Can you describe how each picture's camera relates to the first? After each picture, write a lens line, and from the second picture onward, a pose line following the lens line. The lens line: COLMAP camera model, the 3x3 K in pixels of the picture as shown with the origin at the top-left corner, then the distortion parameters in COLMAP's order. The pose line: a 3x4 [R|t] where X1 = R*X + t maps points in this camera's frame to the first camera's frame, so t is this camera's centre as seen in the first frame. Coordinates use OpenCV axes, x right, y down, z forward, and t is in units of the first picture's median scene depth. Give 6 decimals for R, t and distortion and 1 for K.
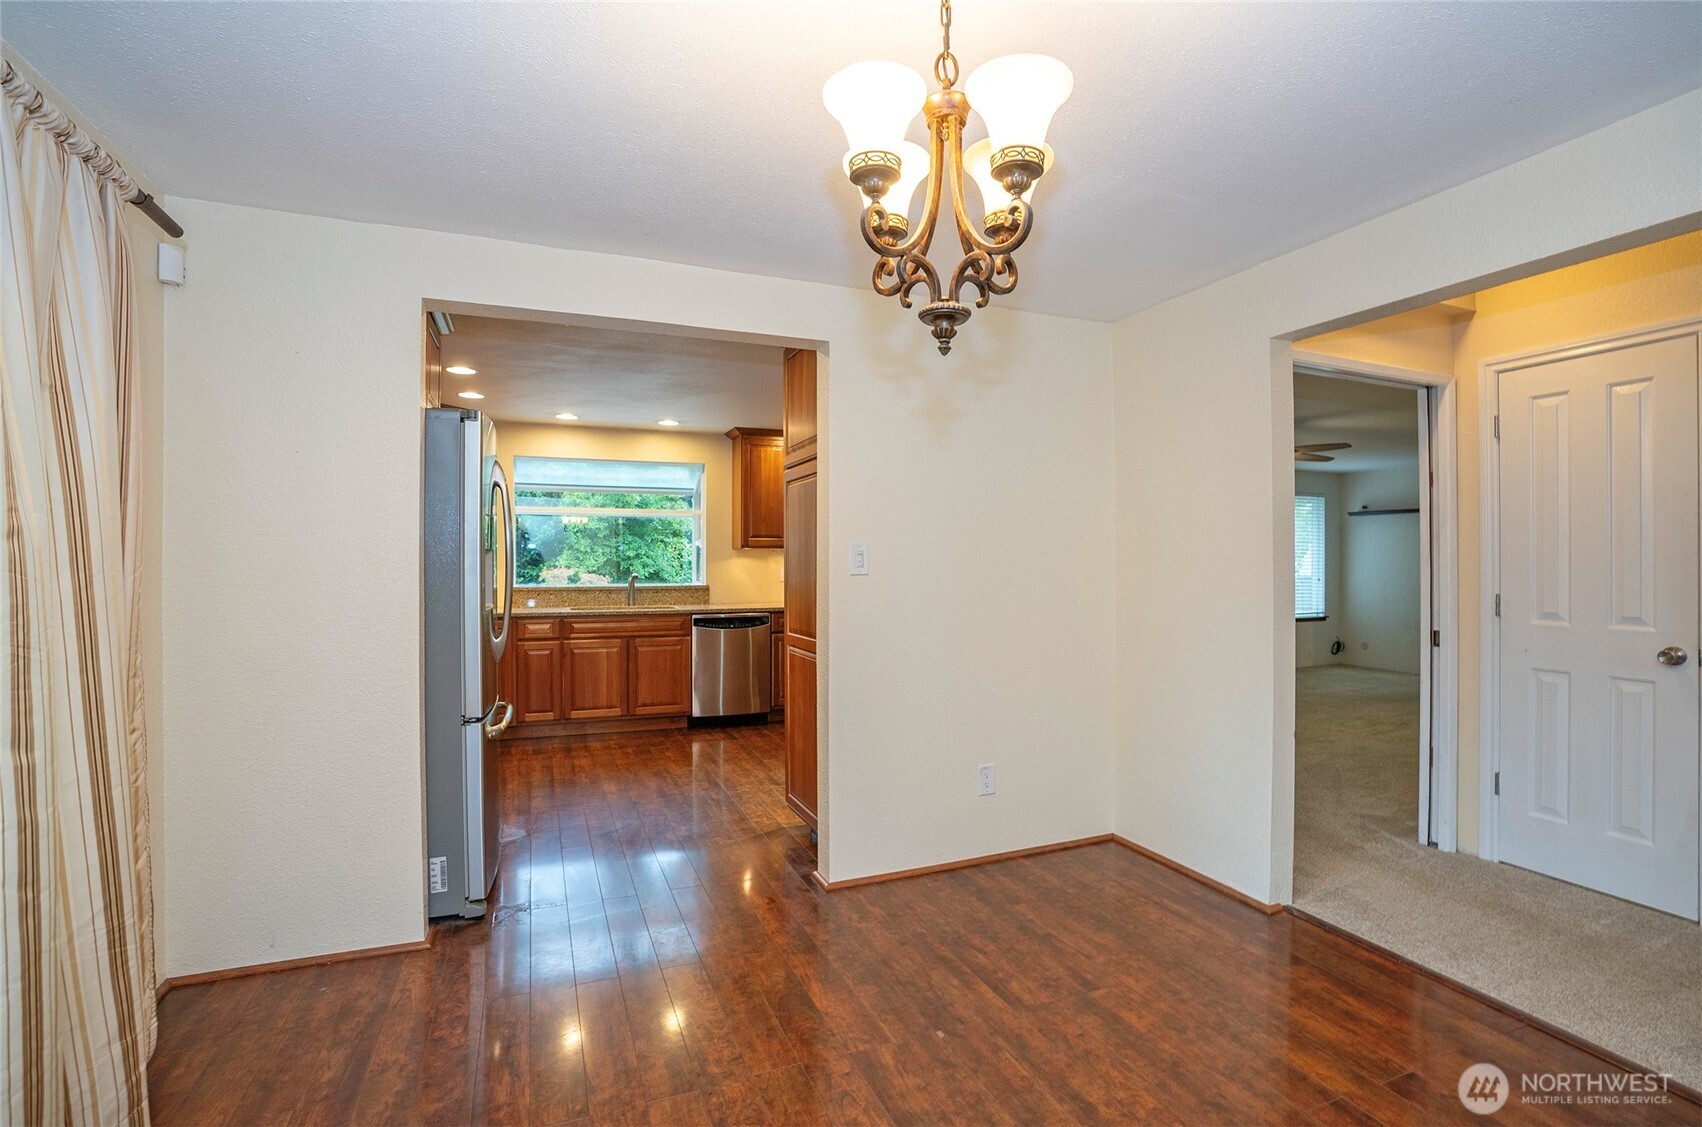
lens RADIAL K [[778.0, 0, 847.1], [0, 778.0, 557.5], [0, 0, 1]] dist [-0.073695, 0.023384]
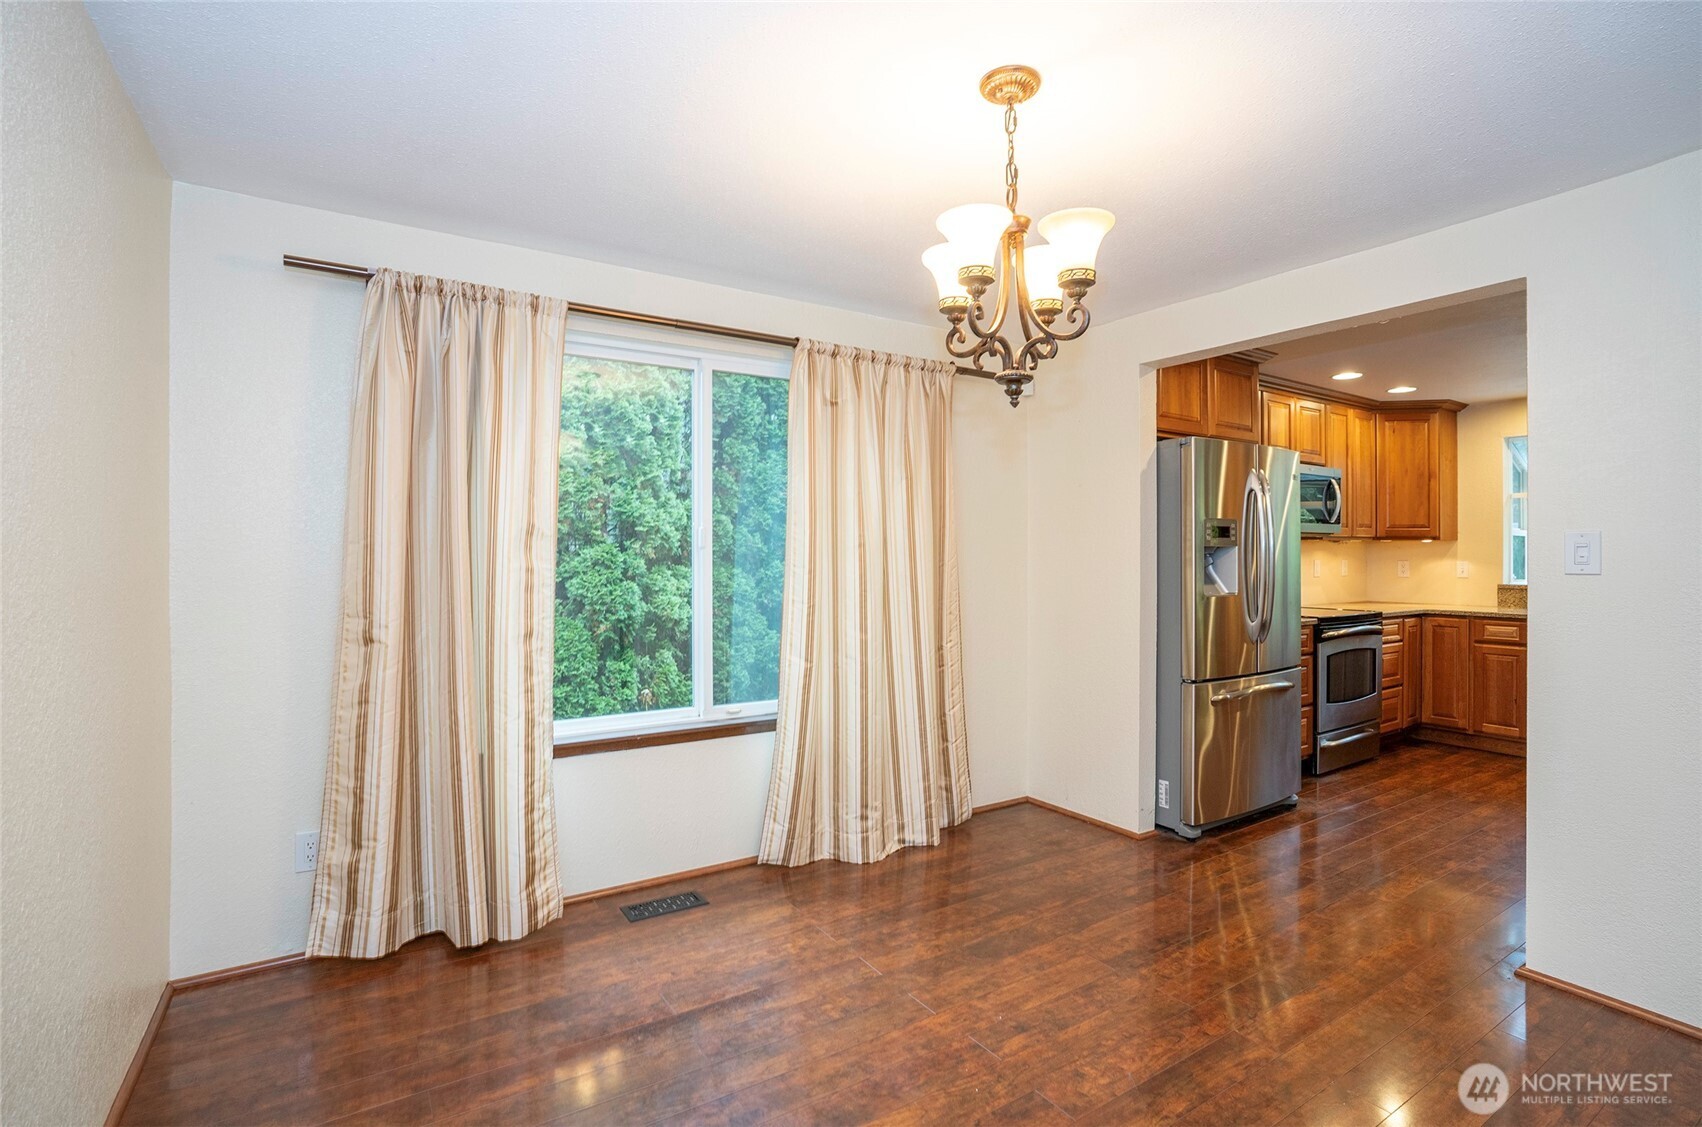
lens RADIAL K [[778.0, 0, 847.1], [0, 778.0, 557.5], [0, 0, 1]] dist [-0.073695, 0.023384]
pose [[0.184090, 0.003315, -0.982904, 0.927367], [0.006869, 0.999966, 0.004659, -0.004316], [0.982885, -0.007609, 0.184061, 0.295419]]
